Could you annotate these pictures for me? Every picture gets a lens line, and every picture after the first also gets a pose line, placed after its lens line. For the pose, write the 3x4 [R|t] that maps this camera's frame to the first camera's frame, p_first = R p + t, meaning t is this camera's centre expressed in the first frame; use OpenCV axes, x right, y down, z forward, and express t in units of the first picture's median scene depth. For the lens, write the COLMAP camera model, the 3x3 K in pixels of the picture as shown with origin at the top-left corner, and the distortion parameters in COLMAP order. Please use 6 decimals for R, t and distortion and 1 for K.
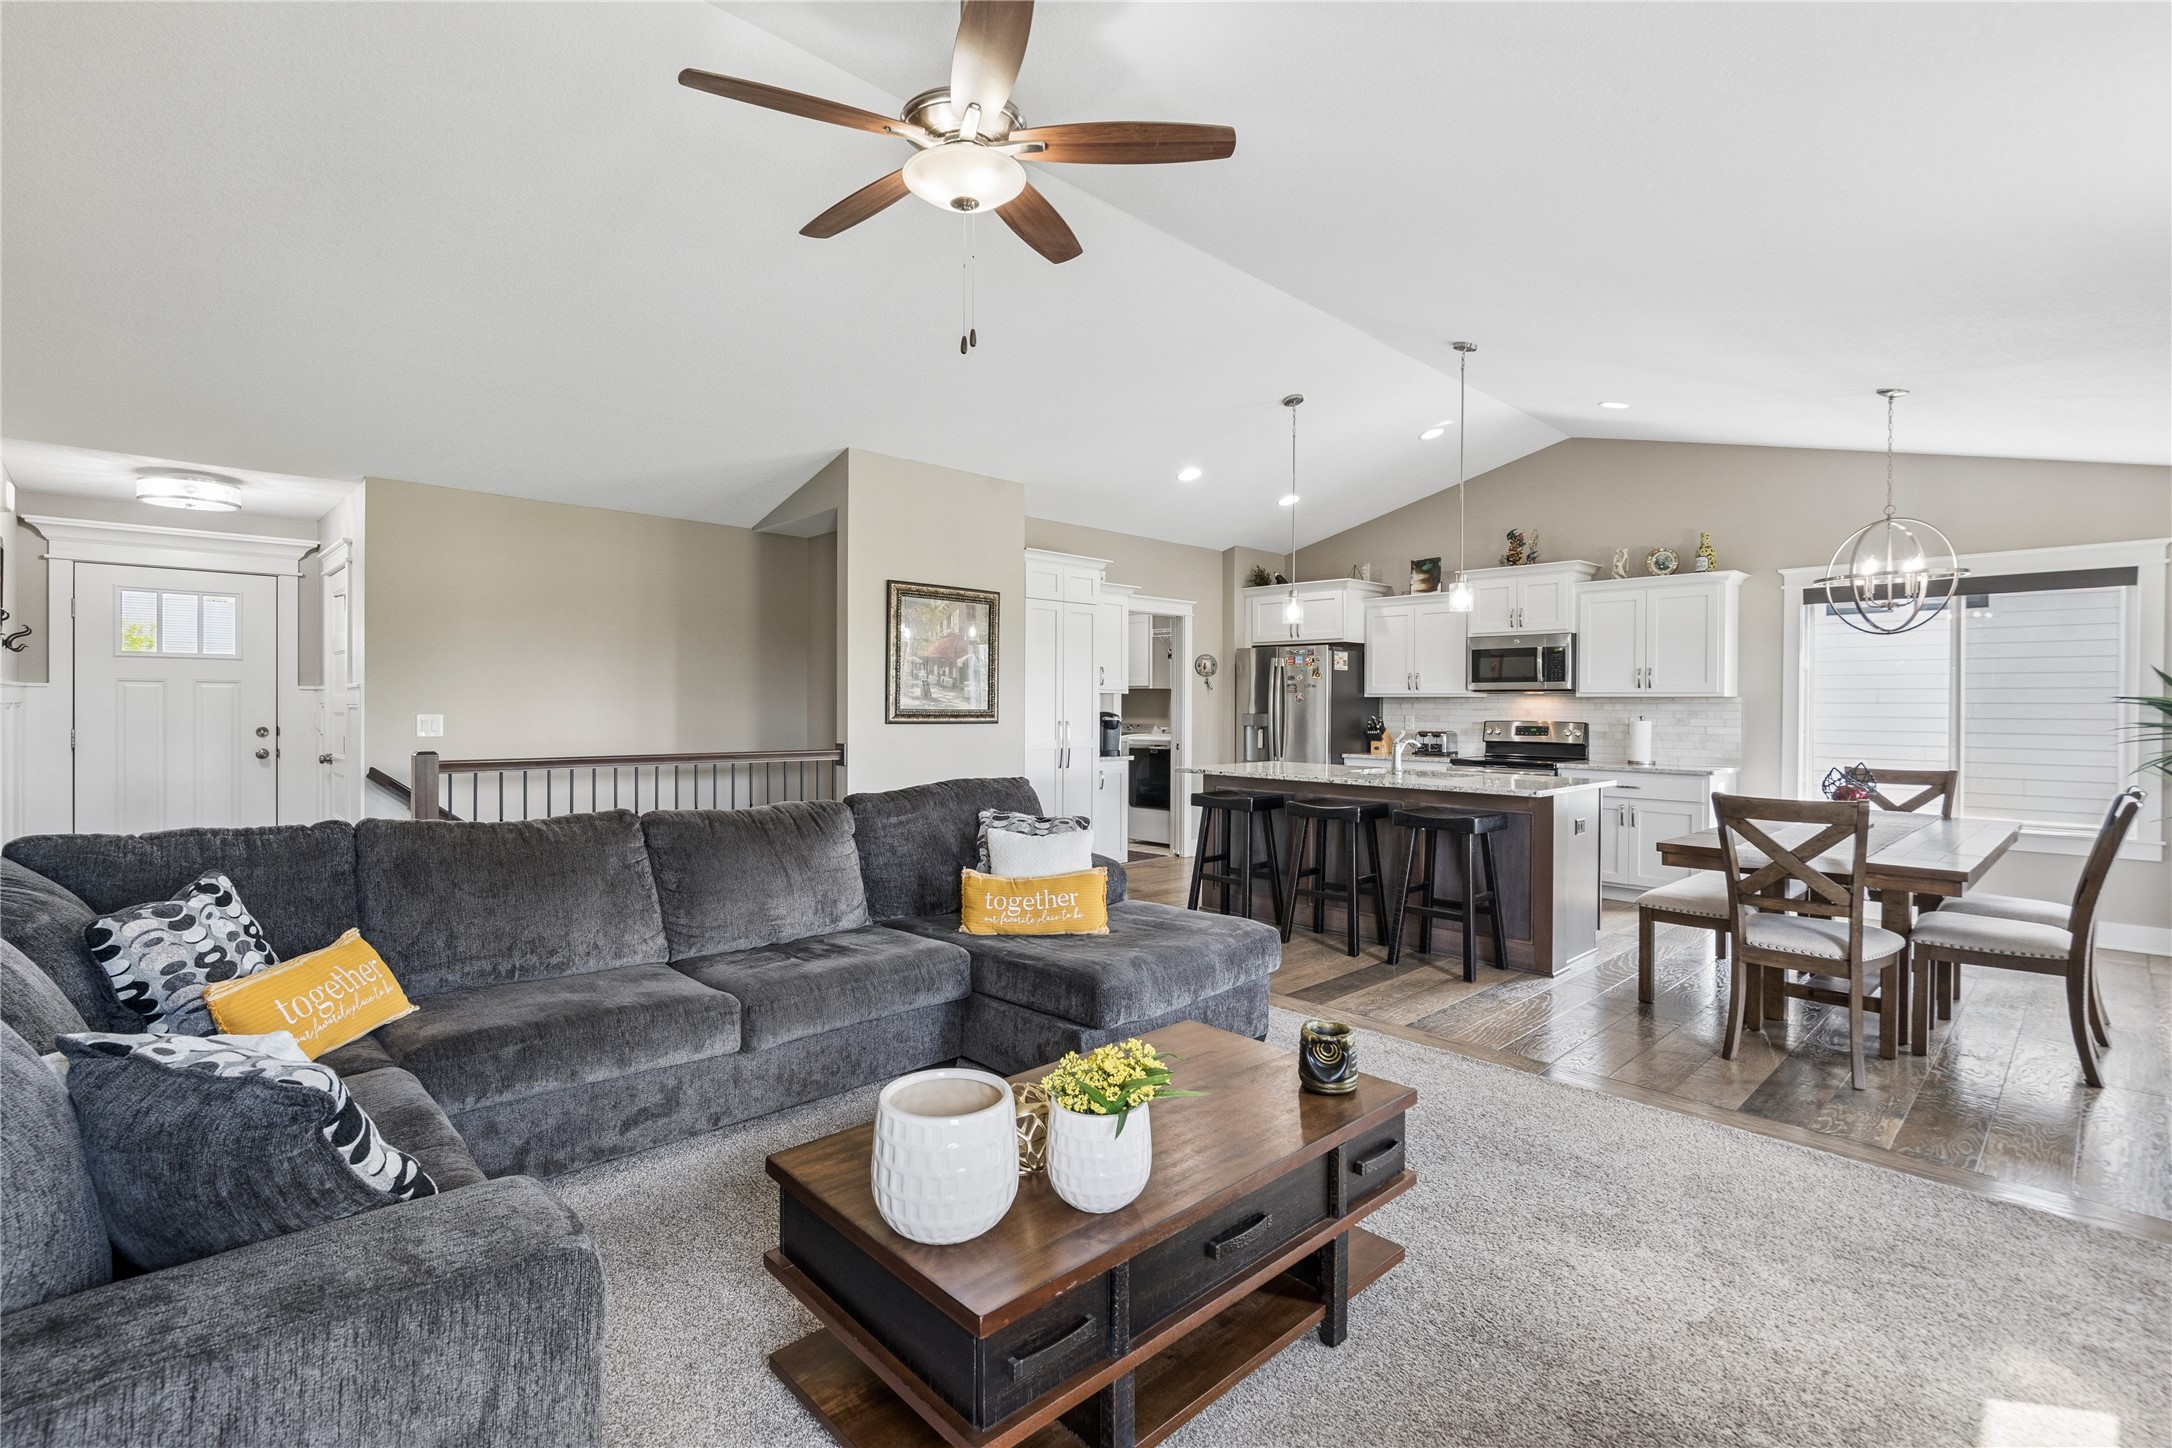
lens RADIAL K [[999.5, 0, 1070.9], [0, 999.5, 712.4], [0, 0, 1]] dist [-0.007775, 0.003859]
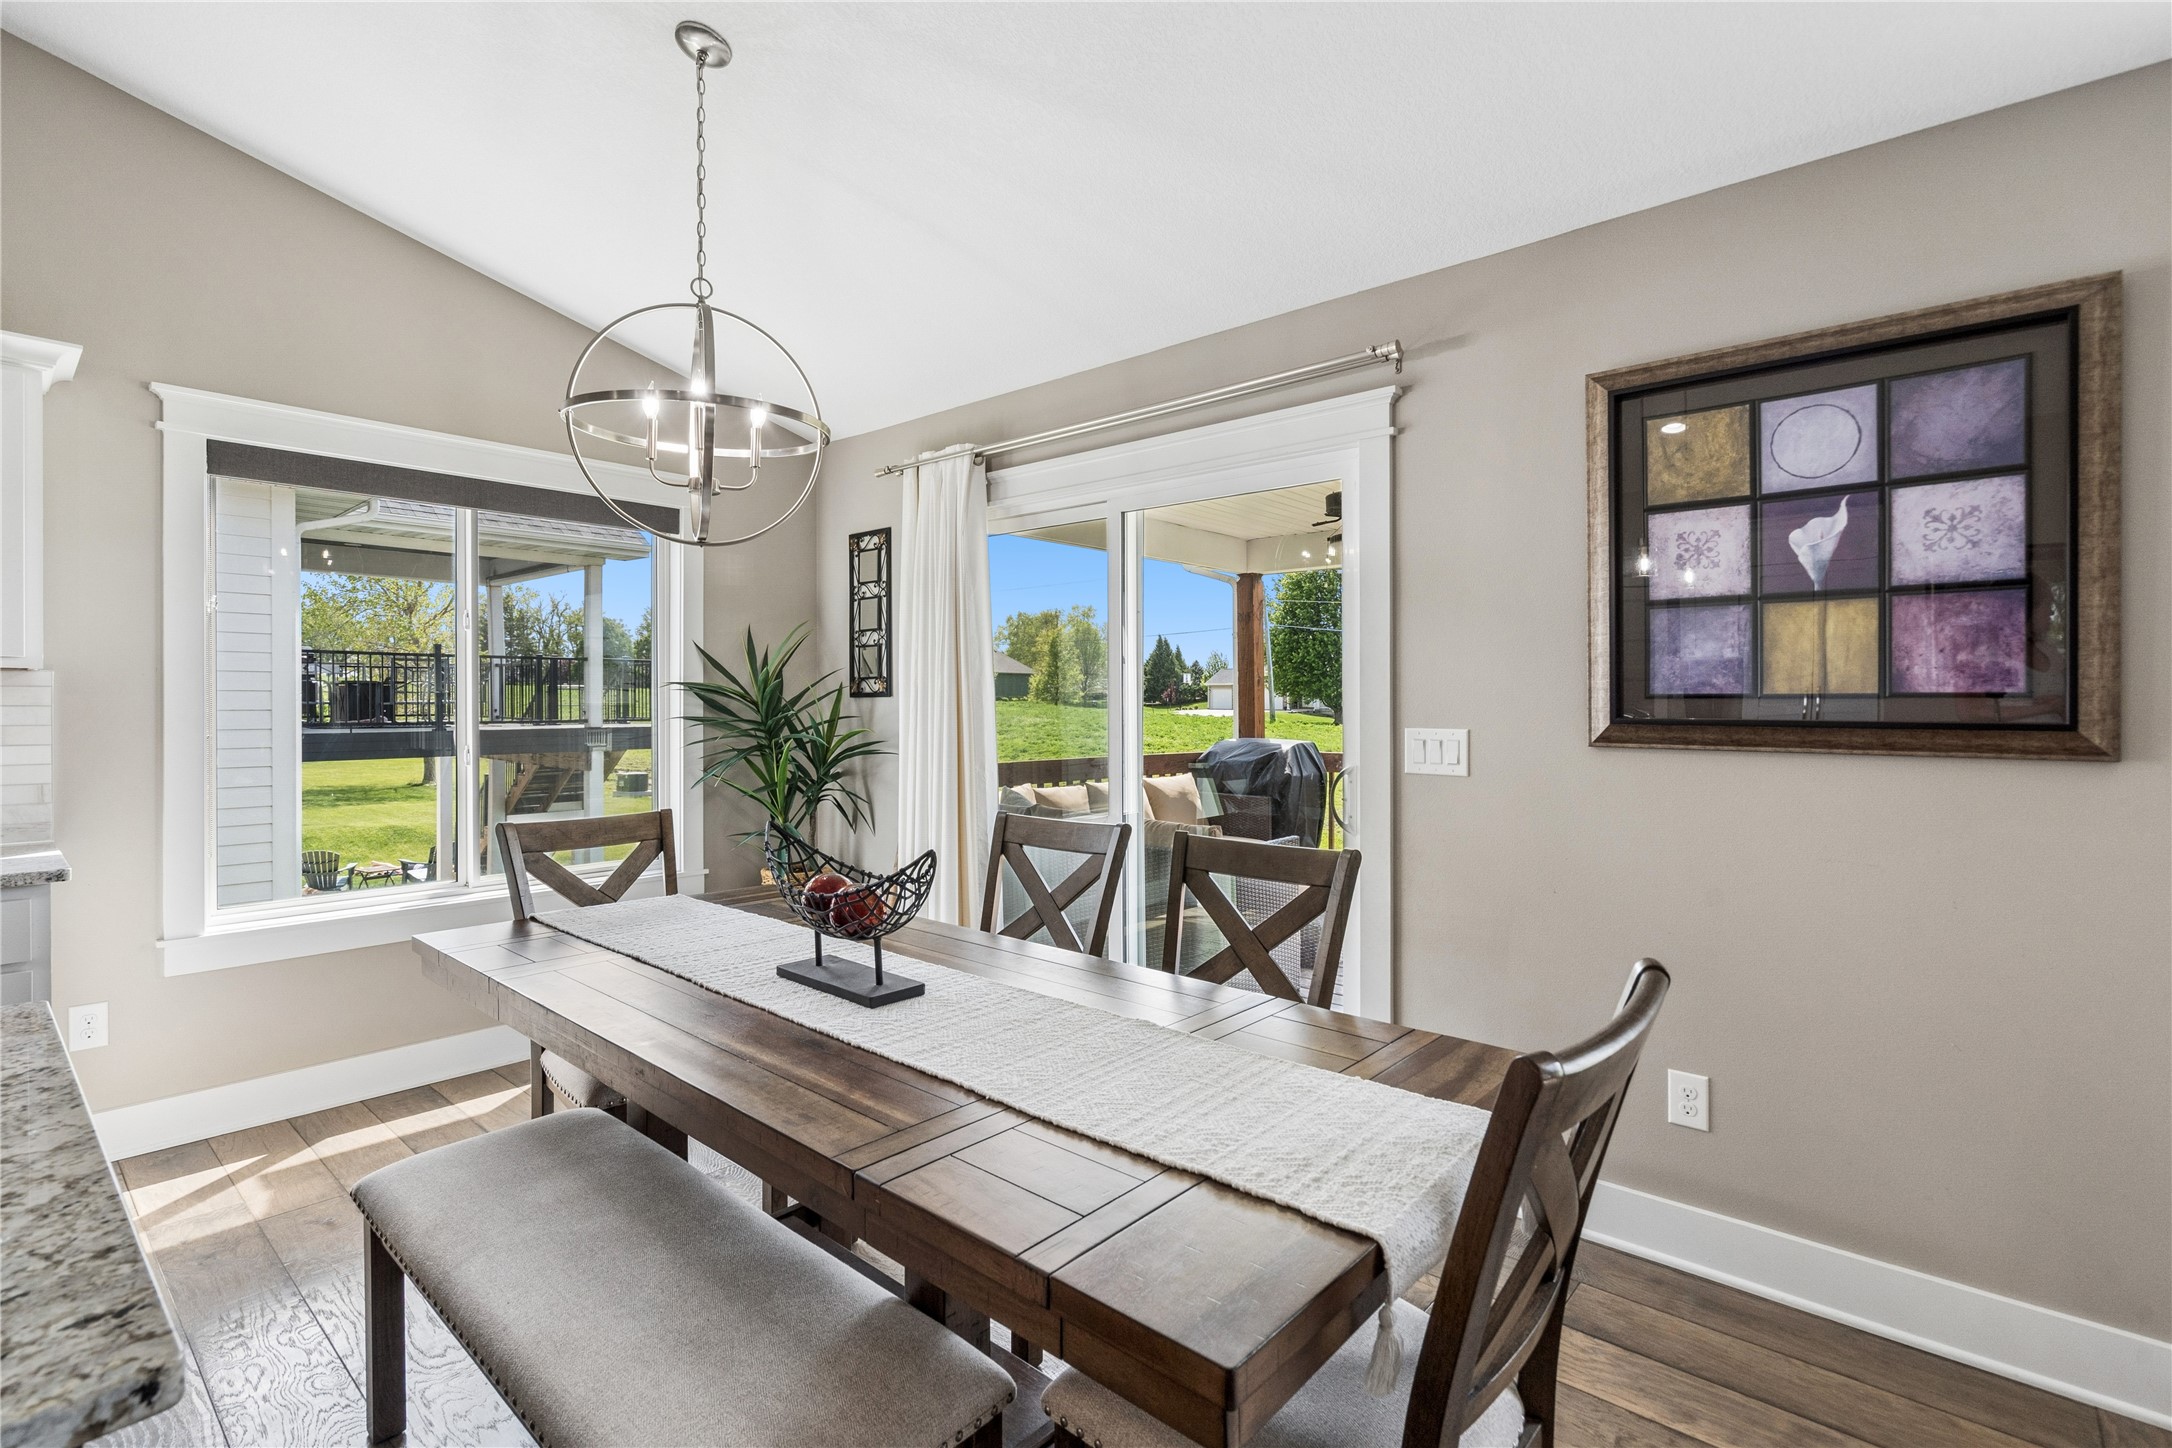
lens RADIAL K [[999.5, 0, 1075.3], [0, 999.5, 701.2], [0, 0, 1]] dist [-0.007775, 0.003859]
pose [[-0.084674, -0.005122, 0.996396, 0.221271], [0.003632, 0.999979, 0.005449, -0.003455], [-0.996402, 0.004080, -0.084653, 0.587683]]
